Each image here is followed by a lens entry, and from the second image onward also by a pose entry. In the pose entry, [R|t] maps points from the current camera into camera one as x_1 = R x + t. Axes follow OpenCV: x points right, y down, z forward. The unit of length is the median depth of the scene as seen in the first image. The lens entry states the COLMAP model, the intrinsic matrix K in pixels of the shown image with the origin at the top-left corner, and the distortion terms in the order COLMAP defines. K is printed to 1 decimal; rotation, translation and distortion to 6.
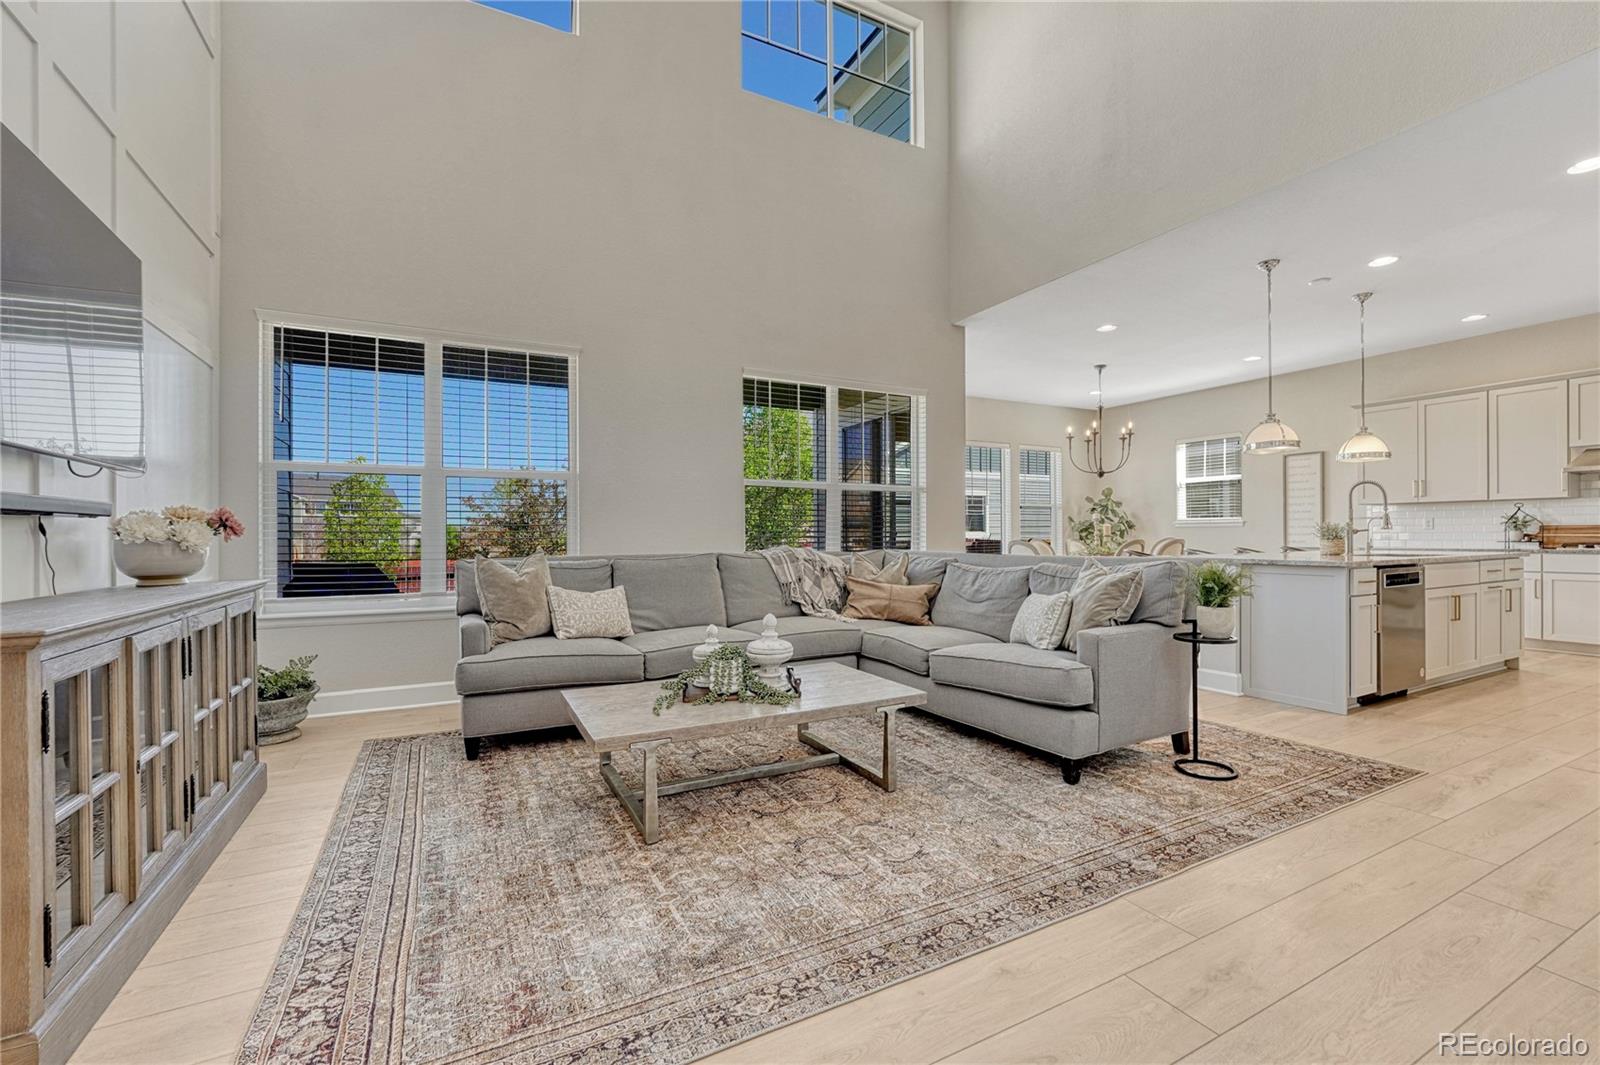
lens RADIAL K [[673.8, 0, 800.1], [0, 673.8, 534.8], [0, 0, 1]] dist [-0.008758, 0.000563]
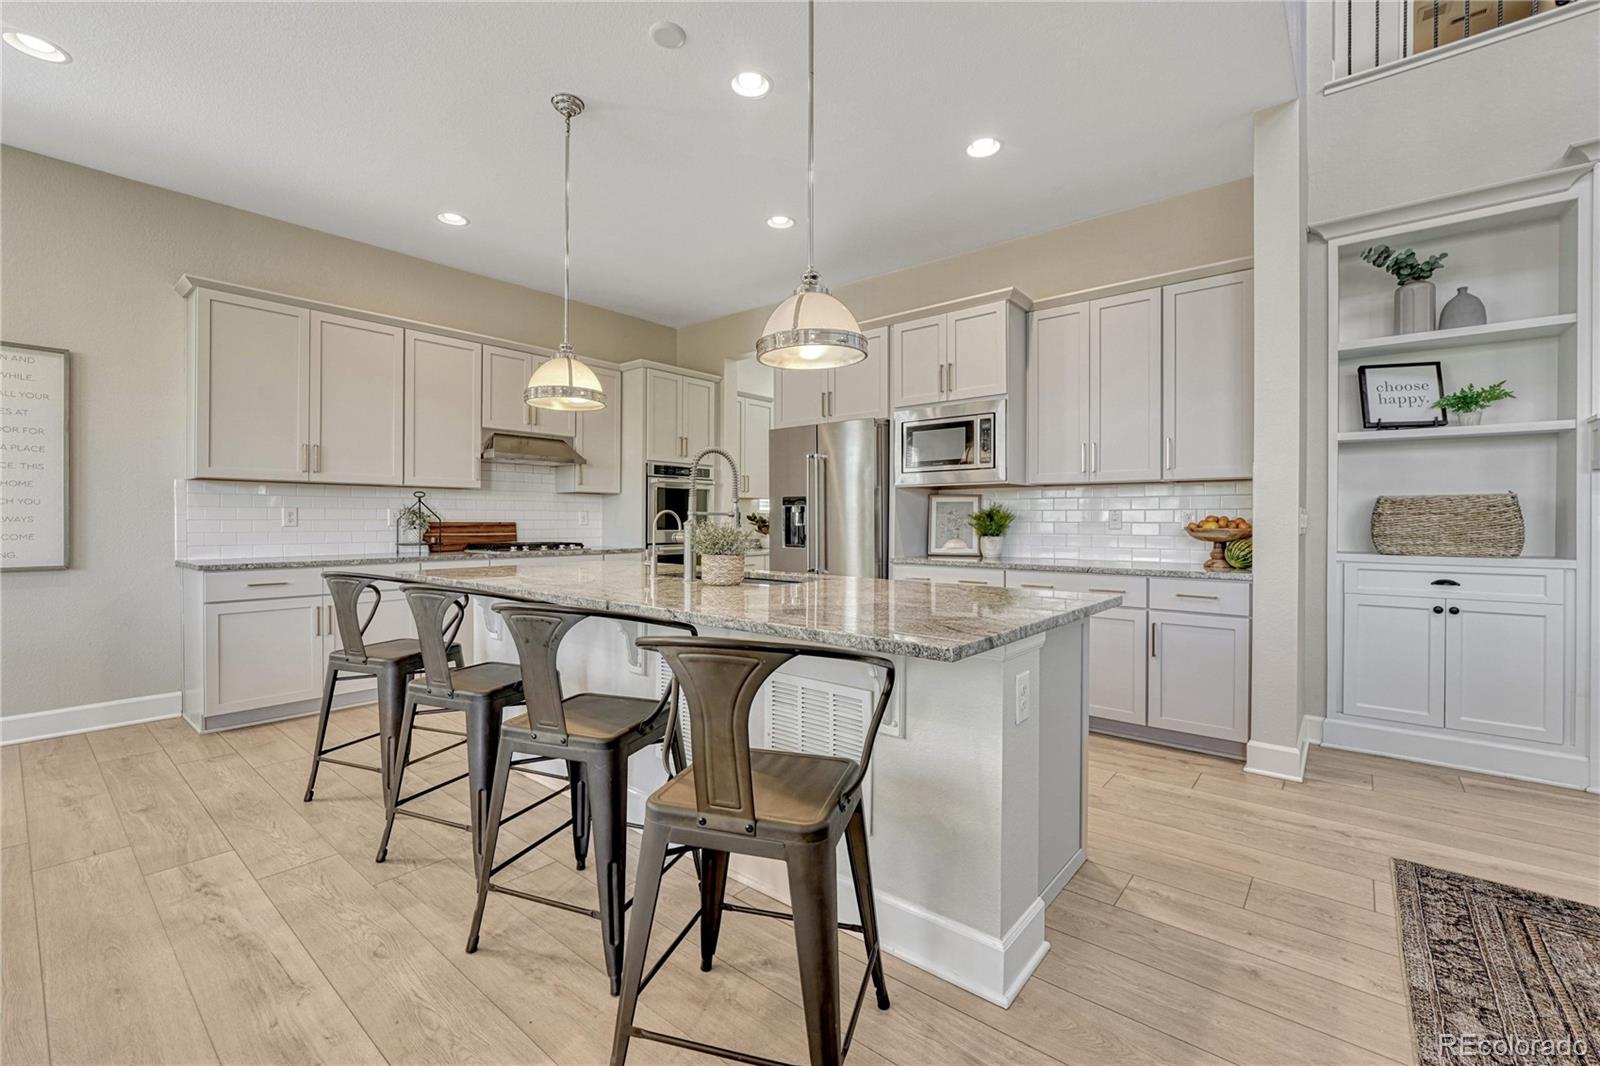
lens RADIAL K [[673.5, 0, 801.2], [0, 673.5, 521.4], [0, 0, 1]] dist [-0.009432, -0.000011]
pose [[-0.388555, 0.001682, 0.921424, 0.487557], [-0.001919, 0.999995, -0.002635, -0.029287], [-0.921424, -0.002791, -0.388550, 1.905001]]
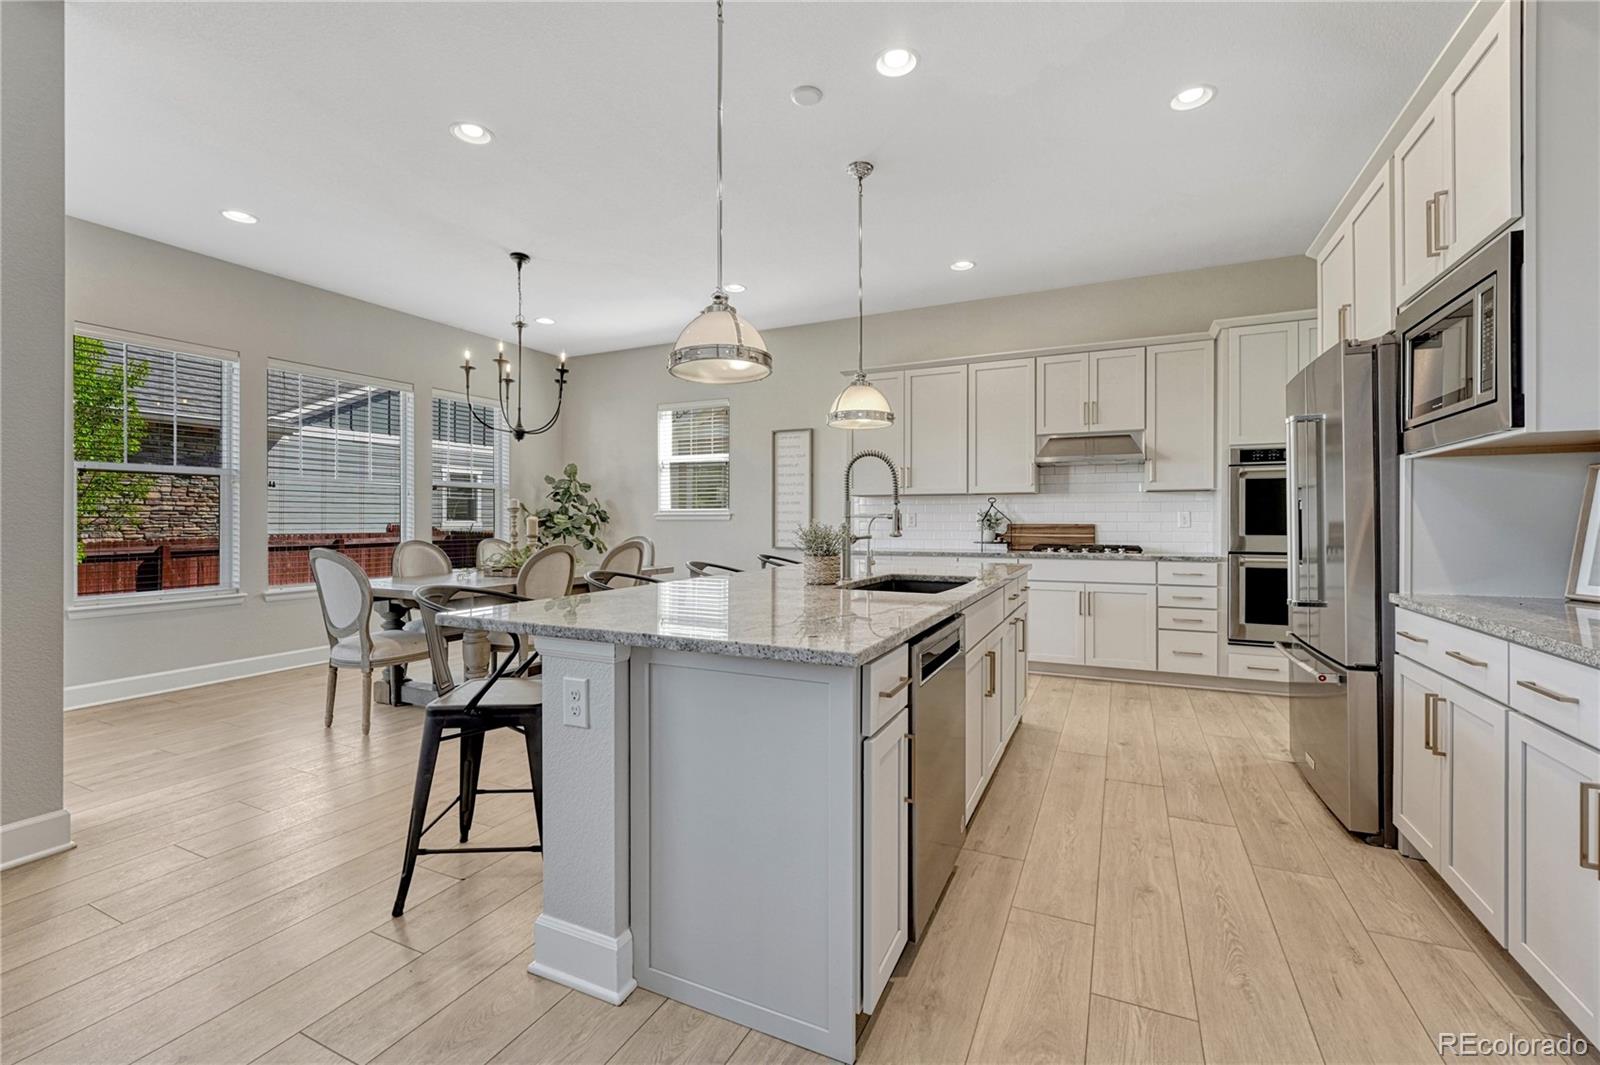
lens RADIAL K [[673.5, 0, 801.2], [0, 673.5, 520.9], [0, 0, 1]] dist [-0.009432, -0.000011]
pose [[0.800187, 0.003627, 0.599740, 0.753662], [-0.003974, 0.999992, -0.000745, -0.033920], [-0.599738, -0.001787, 0.800195, 0.953323]]
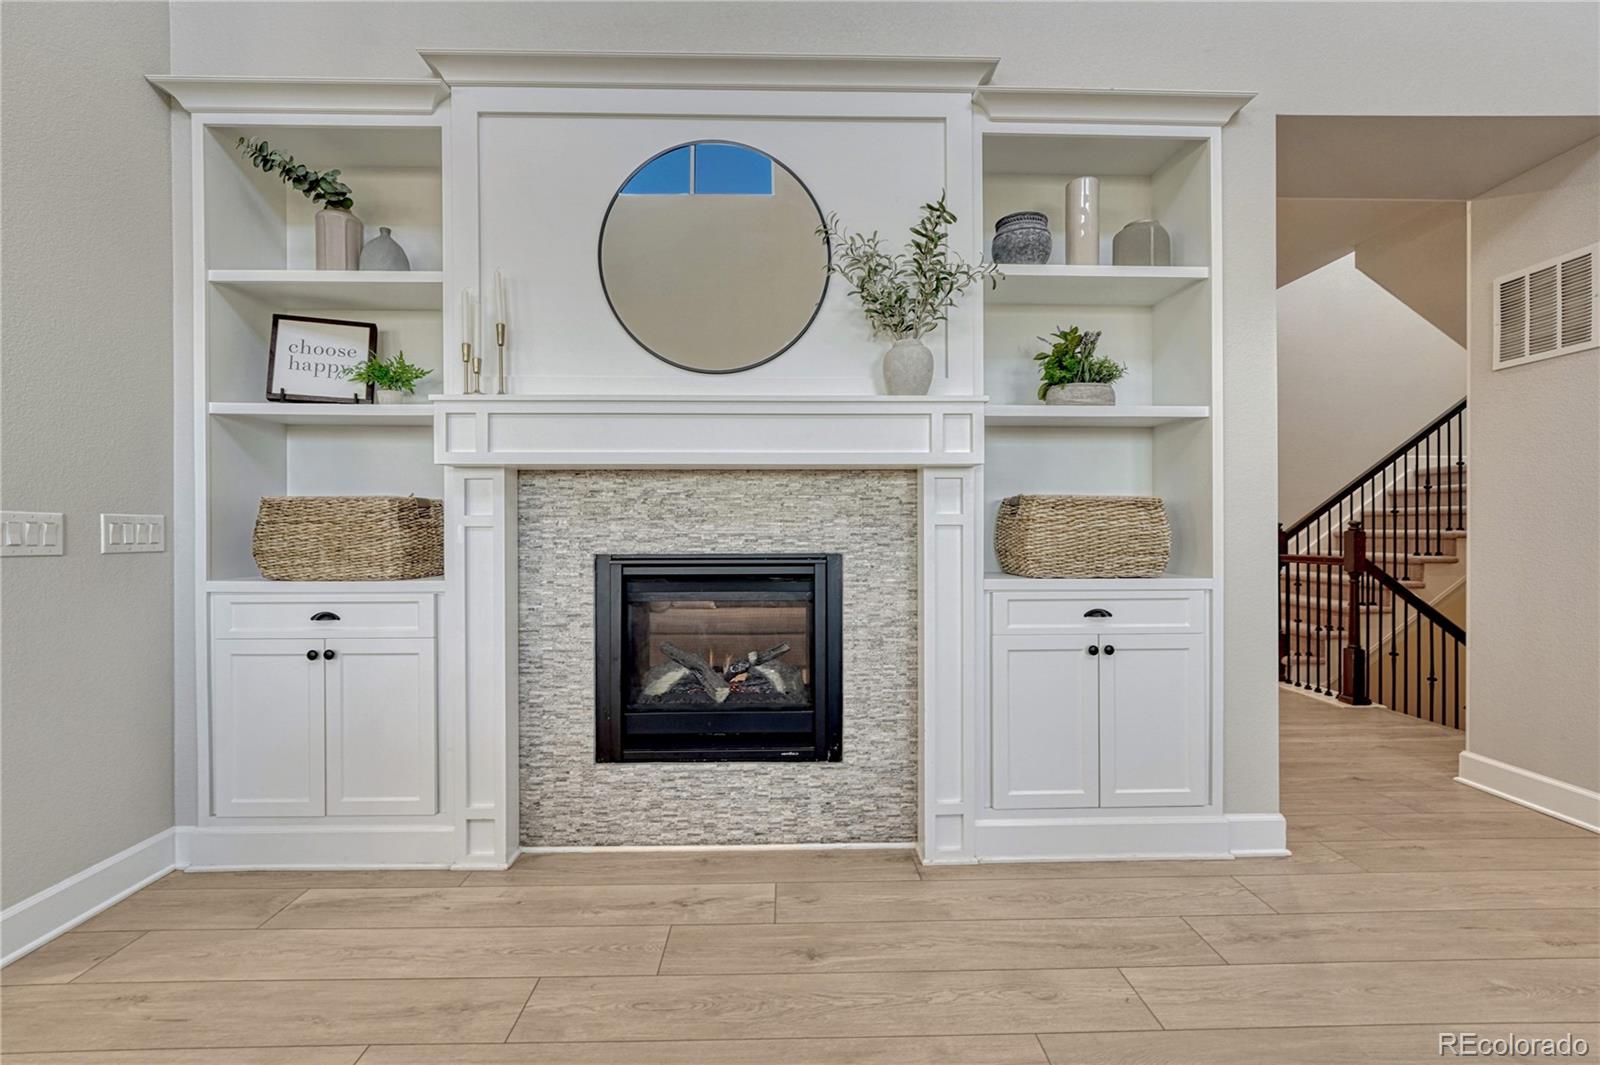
lens RADIAL K [[686.7, 0, 796.0], [0, 686.7, 533.9], [0, 0, 1]] dist [-0.004029, -0.000304]
pose [[-0.896233, 0.006839, 0.443531, 0.229023], [0.006923, 0.999975, -0.001430, -0.027836], [-0.443529, 0.001789, -0.896258, 1.028585]]
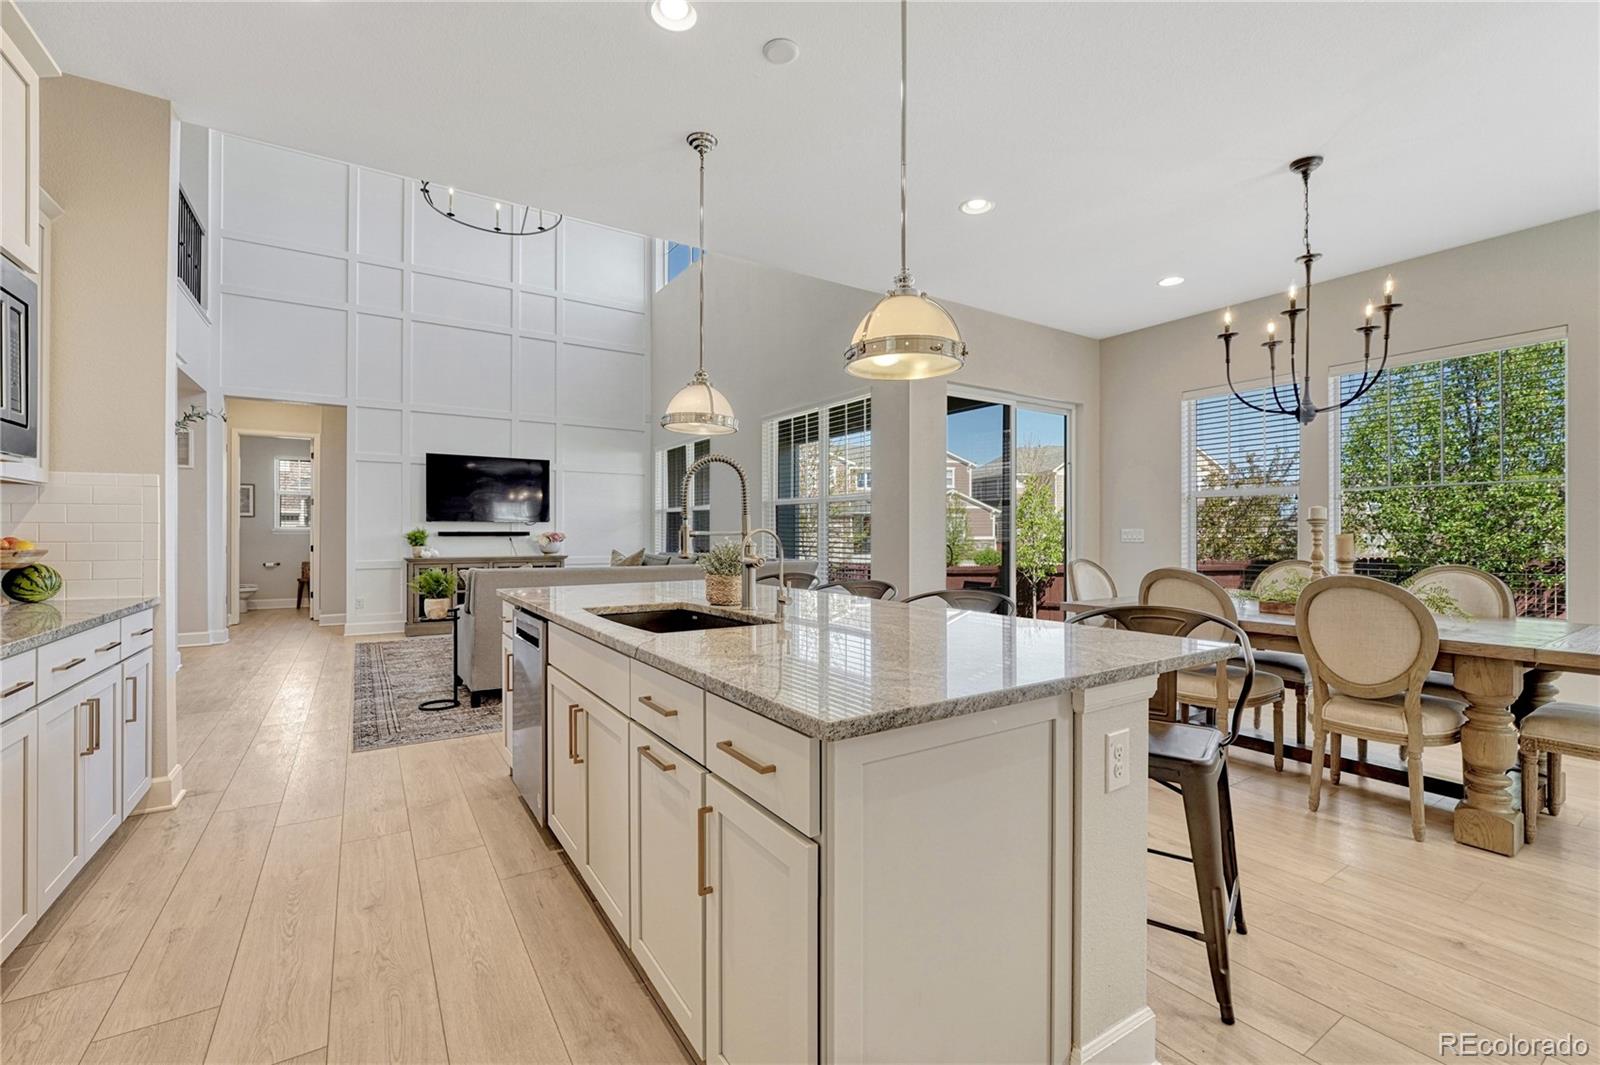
lens RADIAL K [[668.3, 0, 796.4], [0, 668.3, 528.5], [0, 0, 1]] dist [-0.008416, -0.000666]
pose [[0.094019, -0.000271, -0.995570, 2.191723], [0.002111, 0.999998, -0.000073, -0.048945], [0.995568, -0.002095, 0.094020, 1.672158]]
